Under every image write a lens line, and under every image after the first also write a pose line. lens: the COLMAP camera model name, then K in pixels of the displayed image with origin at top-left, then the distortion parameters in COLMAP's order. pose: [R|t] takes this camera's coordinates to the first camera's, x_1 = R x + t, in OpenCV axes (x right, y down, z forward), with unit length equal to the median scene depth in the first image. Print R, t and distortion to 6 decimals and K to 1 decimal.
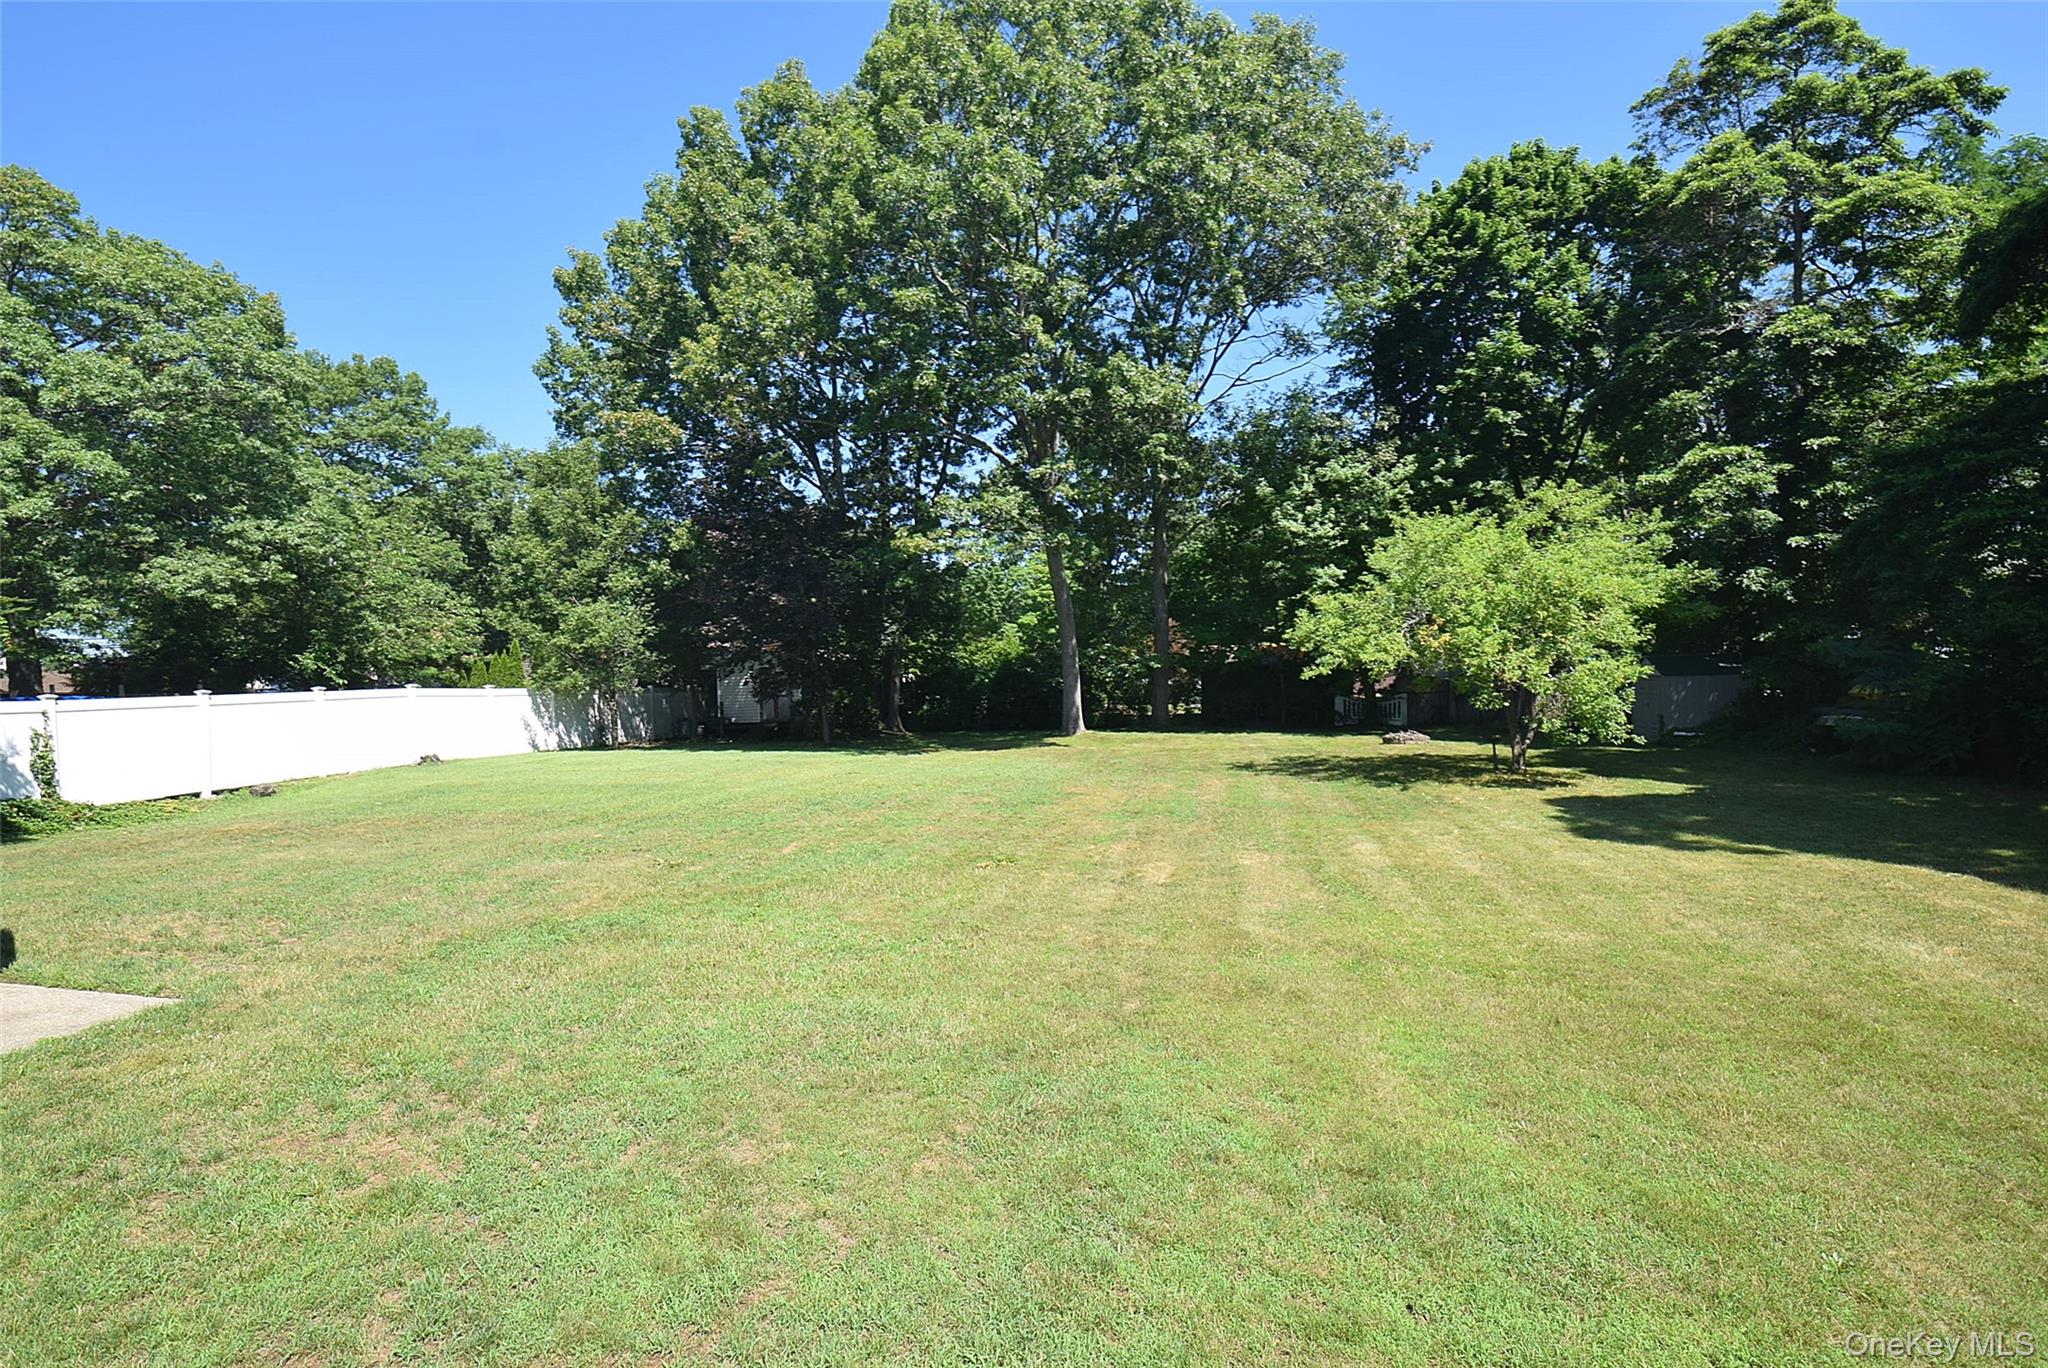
lens RADIAL K [[906.9, 0, 1029.6], [0, 906.9, 690.9], [0, 0, 1]] dist [-0.010557, -0.005087]
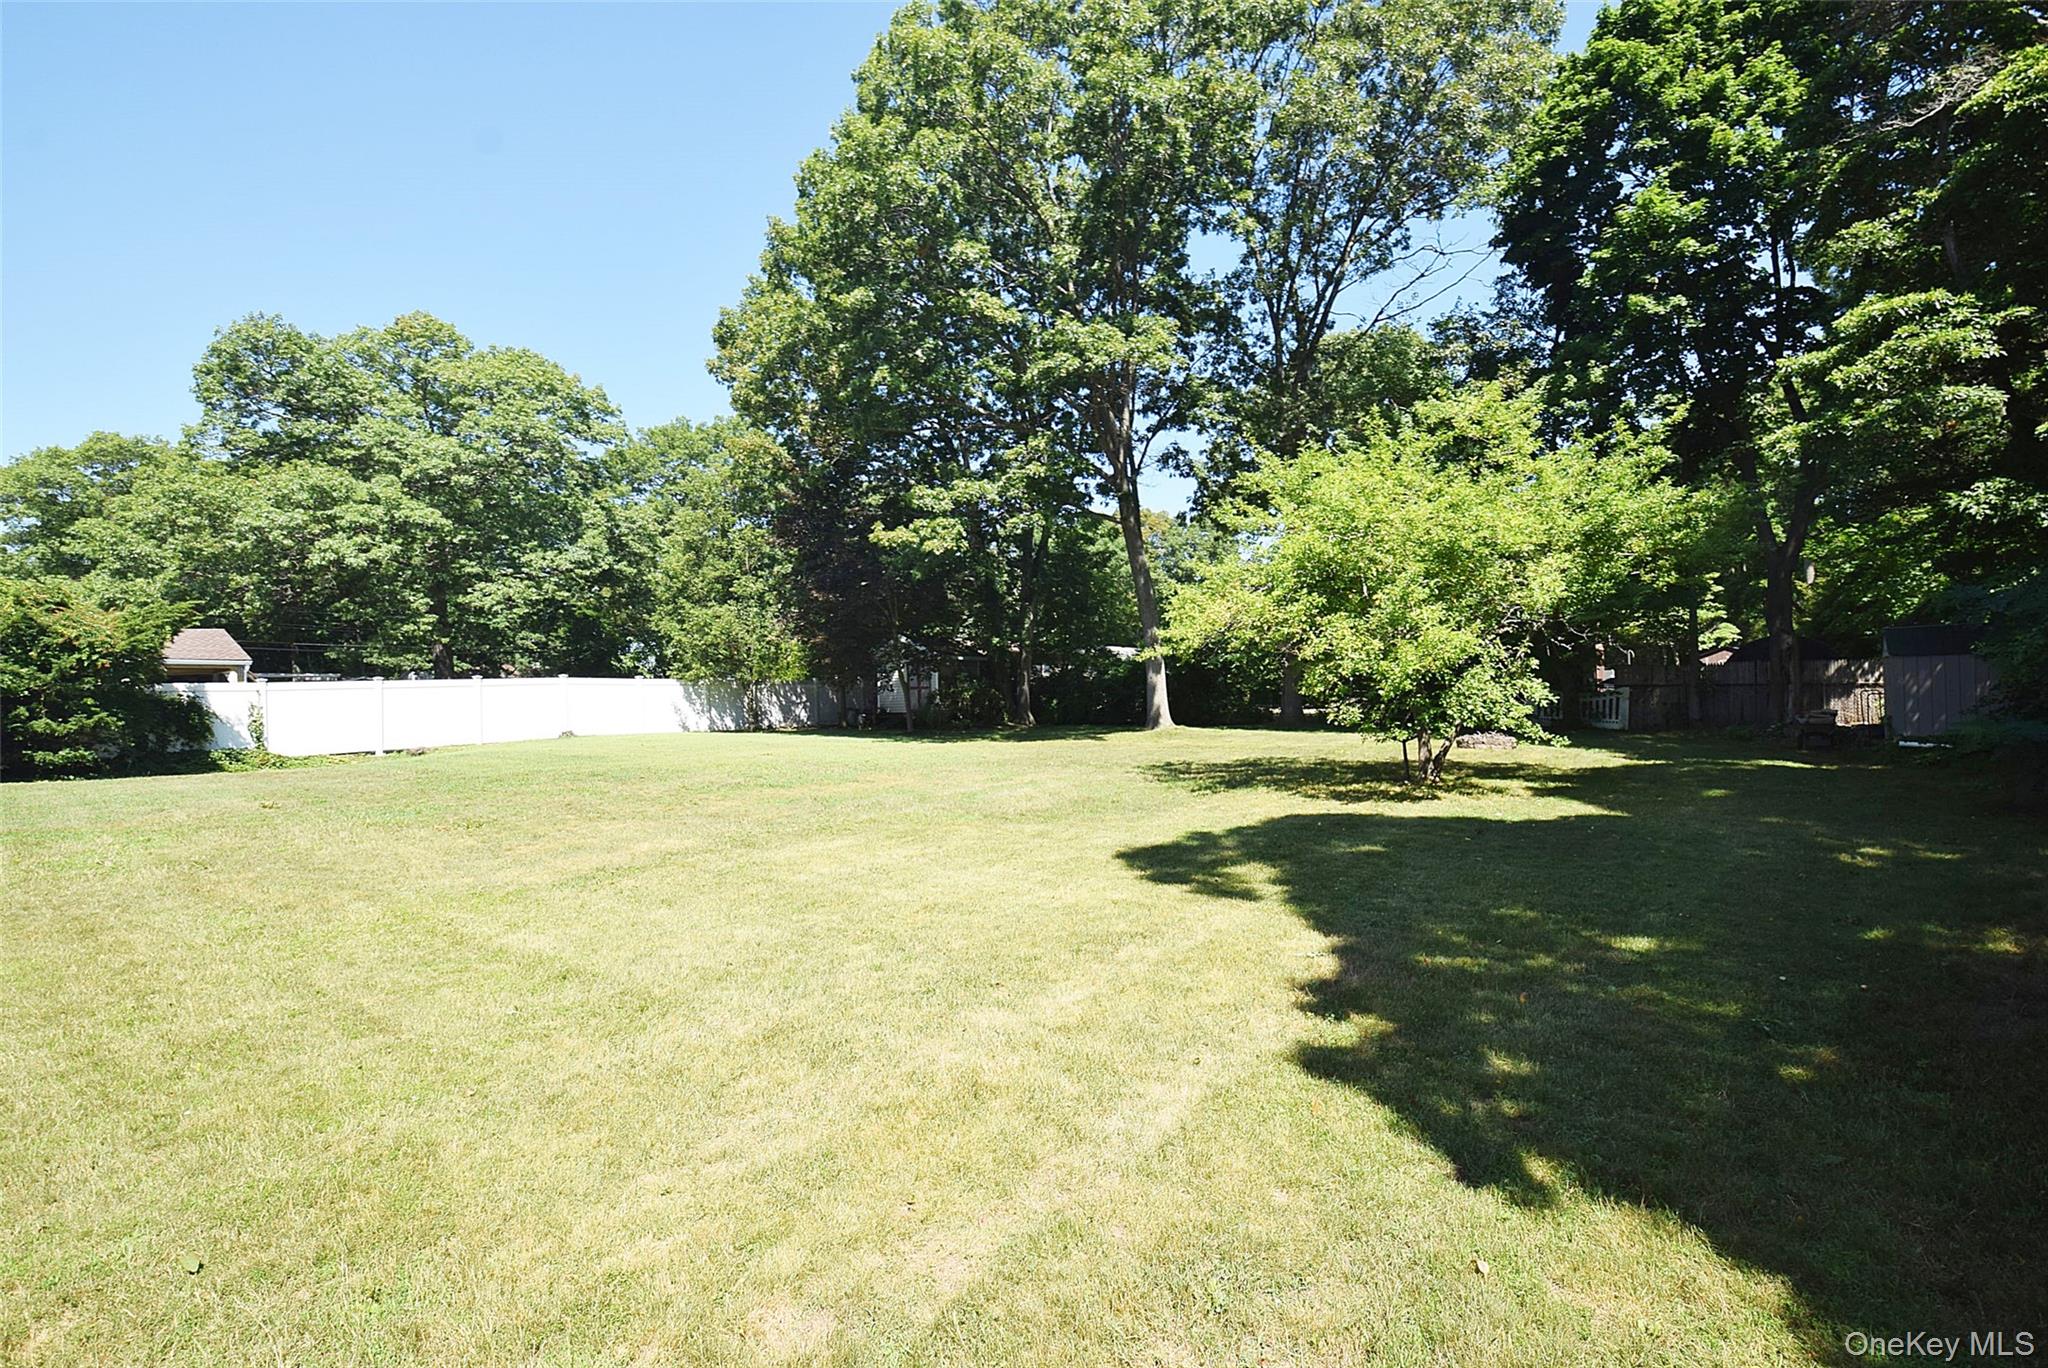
lens RADIAL K [[906.9, 0, 1026.4], [0, 906.9, 682.0], [0, 0, 1]] dist [-0.010557, -0.005087]
pose [[0.900573, 0.000871, -0.434705, 0.375997], [-0.005172, 0.999949, -0.008712, 0.009155], [0.434675, 0.010094, 0.900531, 0.122971]]
